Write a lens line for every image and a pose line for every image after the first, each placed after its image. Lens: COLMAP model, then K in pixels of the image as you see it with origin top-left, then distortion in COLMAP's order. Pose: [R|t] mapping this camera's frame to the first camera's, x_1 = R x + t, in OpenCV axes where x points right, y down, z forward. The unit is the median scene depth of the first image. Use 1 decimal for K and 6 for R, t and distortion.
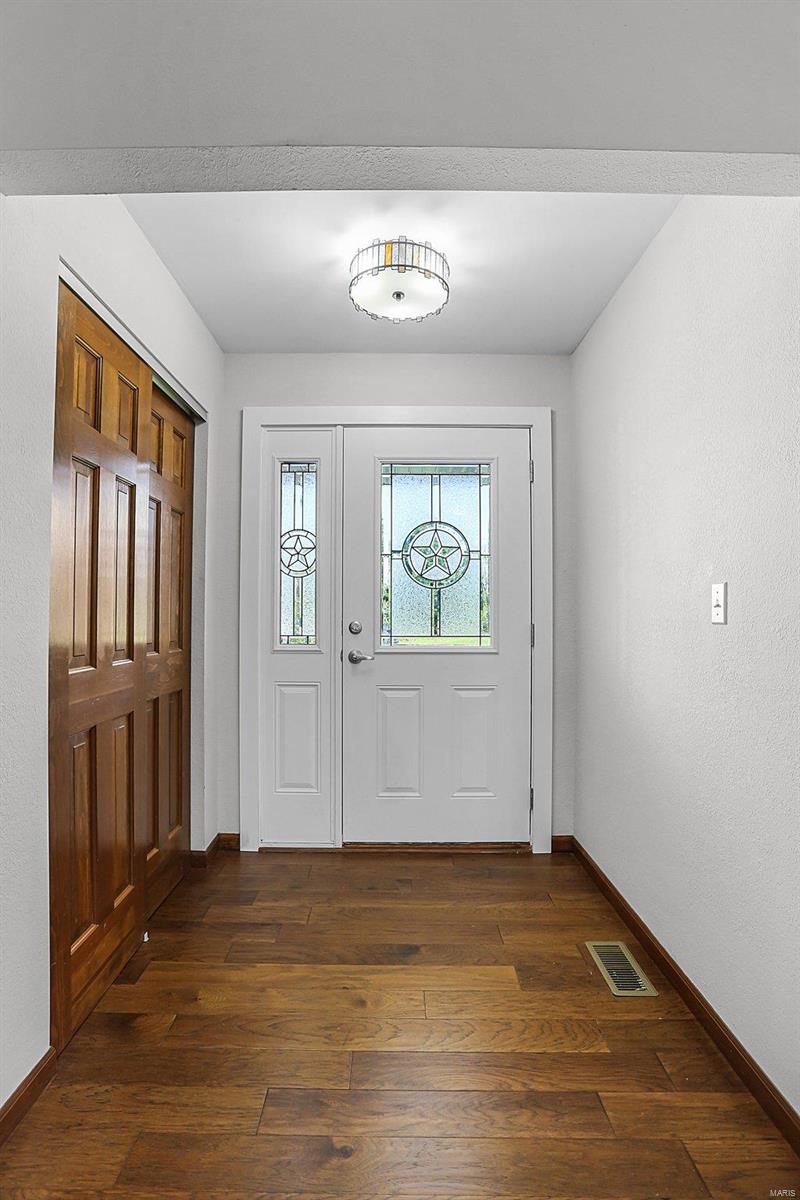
lens RADIAL K [[582.7, 0, 390.7], [0, 582.7, 600.8], [0, 0, 1]] dist [-0.085465, 0.038988]
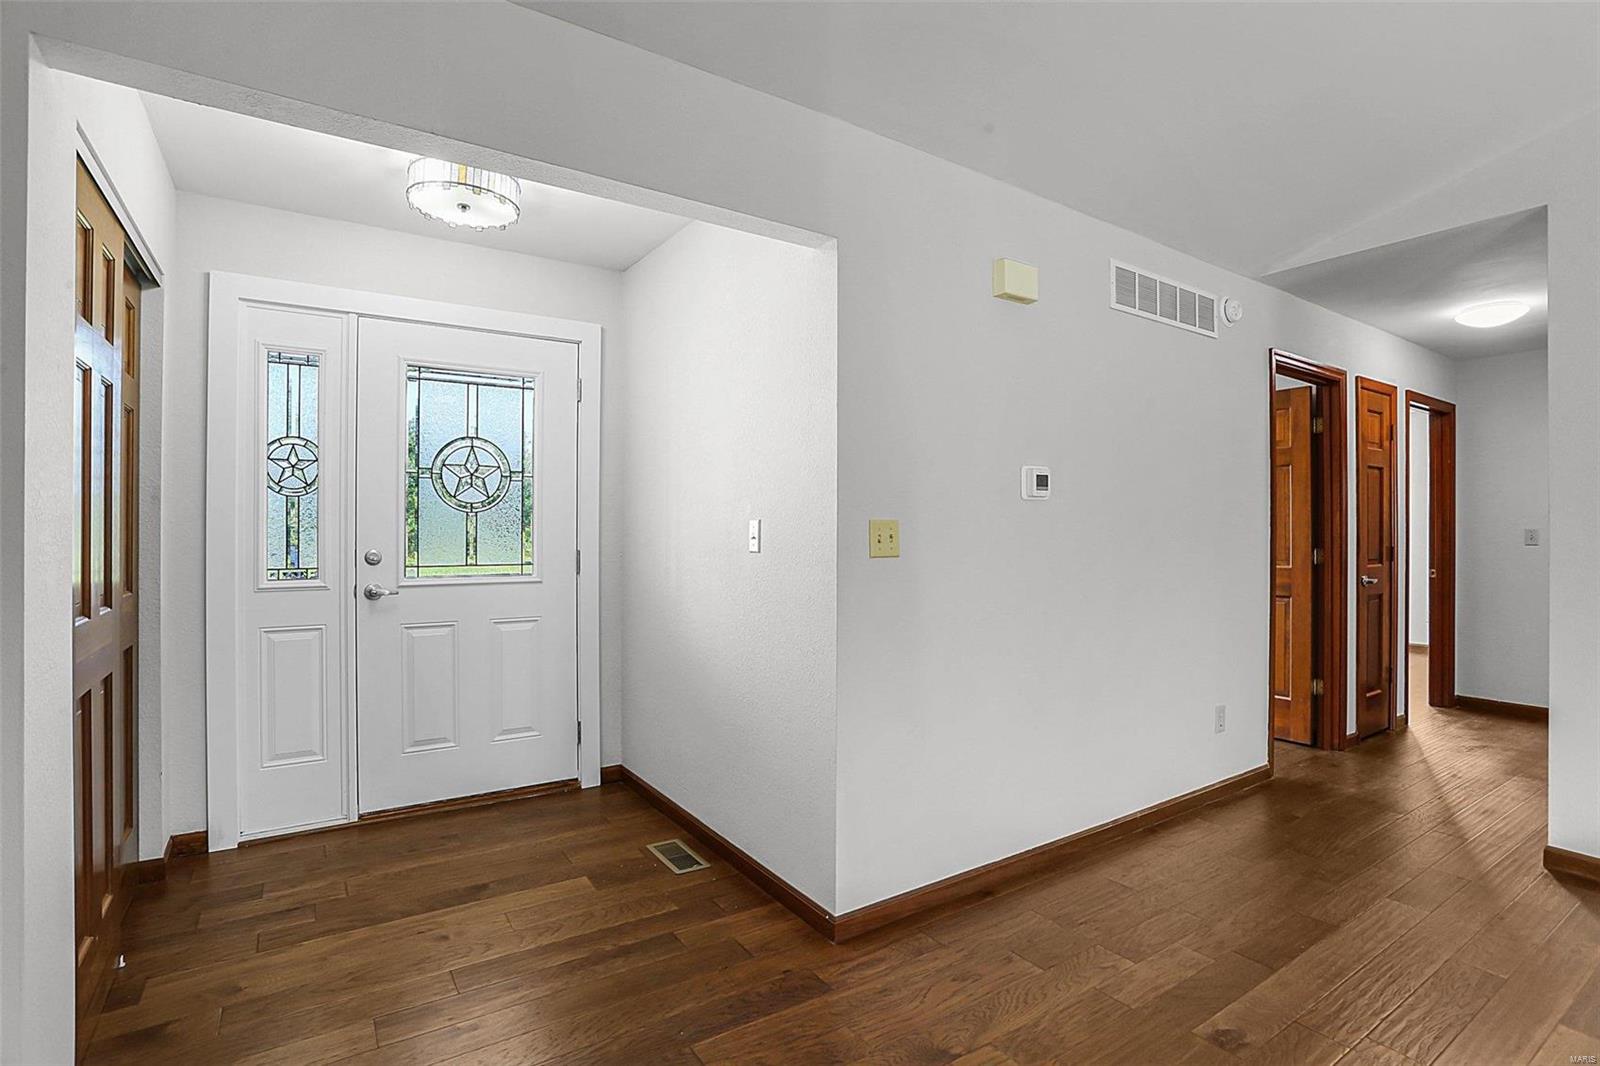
lens RADIAL K [[777.0, 0, 803.6], [0, 777.0, 523.9], [0, 0, 1]] dist [-0.085465, 0.038988]
pose [[0.828851, 0.001854, 0.559466, -0.162538], [-0.011461, 0.999841, 0.013665, -0.025700], [-0.559352, -0.017738, 0.828740, -0.267484]]
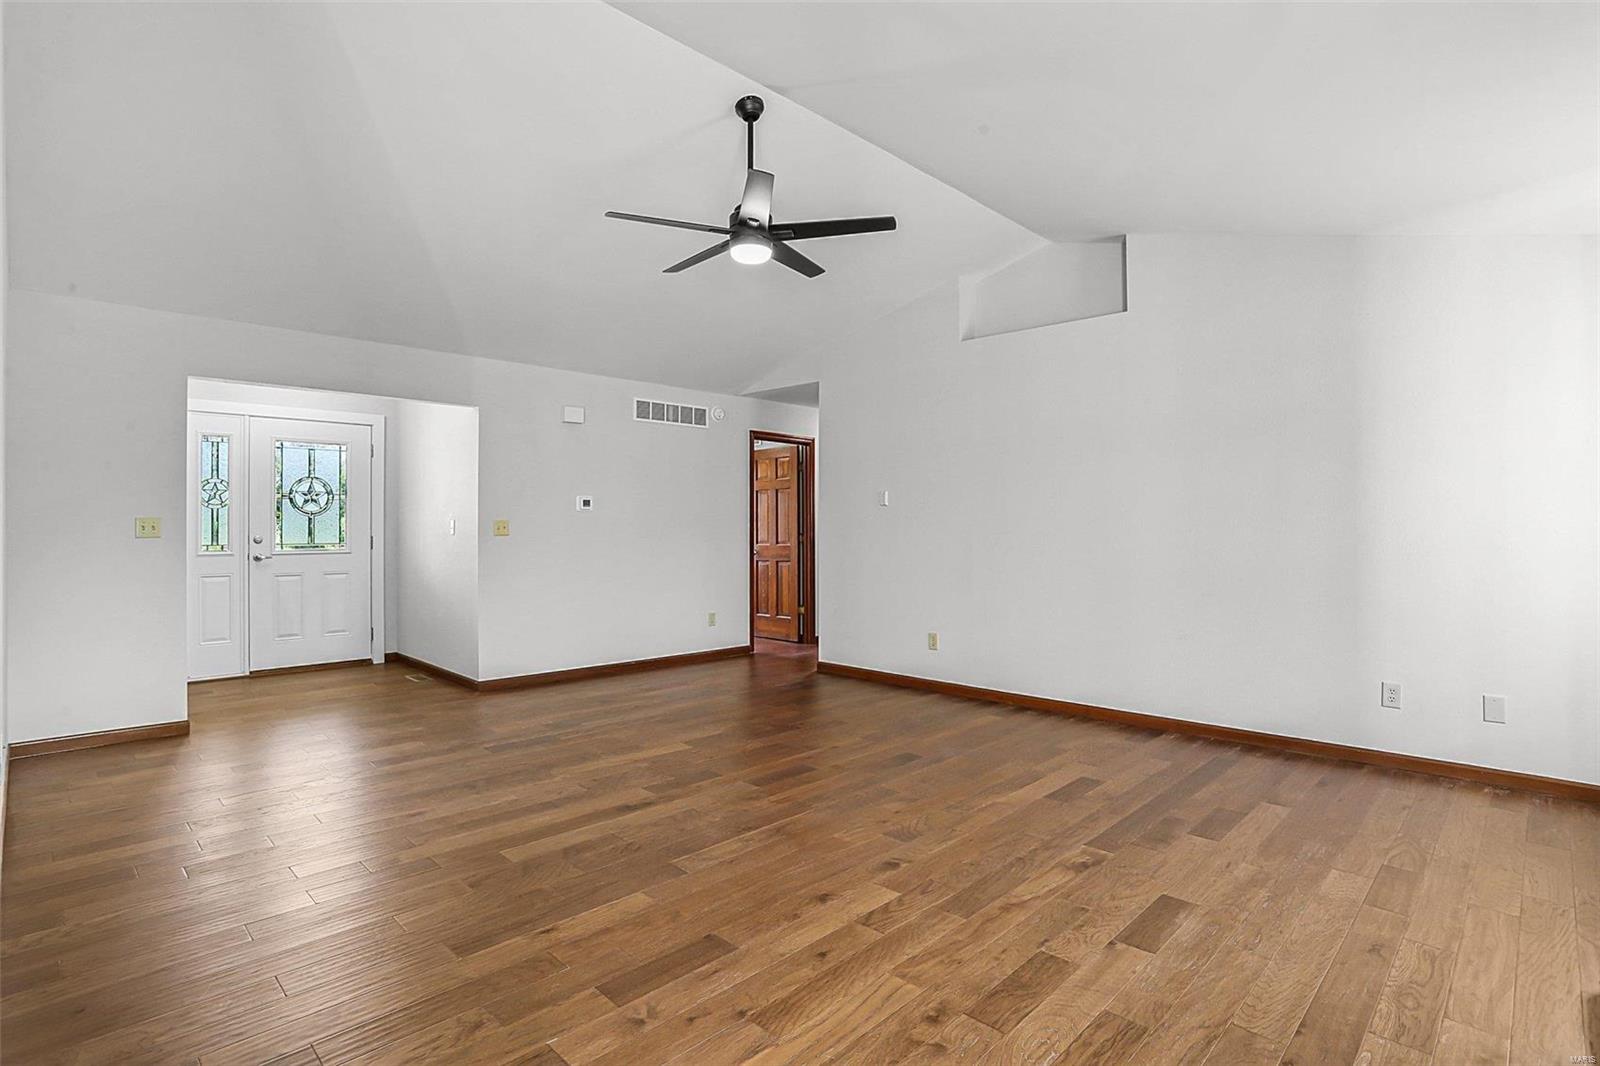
lens RADIAL K [[799.1, 0, 799.5], [0, 799.1, 523.8], [0, 0, 1]] dist [-0.079951, 0.043929]
pose [[0.702999, -0.001716, 0.711189, -0.559256], [-0.011265, 0.999845, 0.013548, -0.047353], [-0.711102, -0.017536, 0.702870, -1.676773]]
